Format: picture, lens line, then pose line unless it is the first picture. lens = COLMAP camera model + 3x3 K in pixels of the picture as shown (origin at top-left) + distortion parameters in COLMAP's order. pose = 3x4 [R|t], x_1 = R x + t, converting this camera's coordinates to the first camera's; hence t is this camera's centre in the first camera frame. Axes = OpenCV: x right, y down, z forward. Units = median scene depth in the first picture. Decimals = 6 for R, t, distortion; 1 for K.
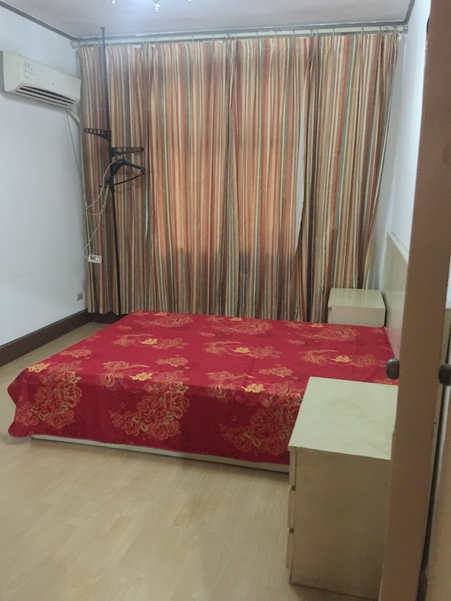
lens RADIAL K [[507.5, 0, 227.2], [0, 507.5, 302.6], [0, 0, 1]] dist [0.047744, -0.021972]
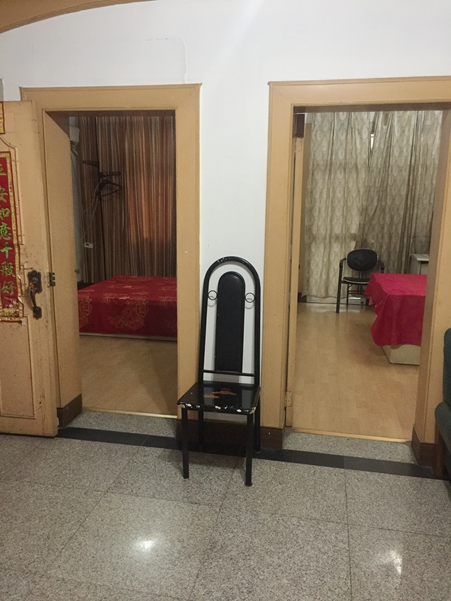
lens RADIAL K [[507.5, 0, 223.0], [0, 507.5, 300.2], [0, 0, 1]] dist [0.047744, -0.021972]
pose [[0.998804, -0.013372, 0.047036, 0.066794], [0.014068, 0.999796, -0.014514, 0.108113], [-0.046832, 0.015159, 0.998788, -0.542625]]
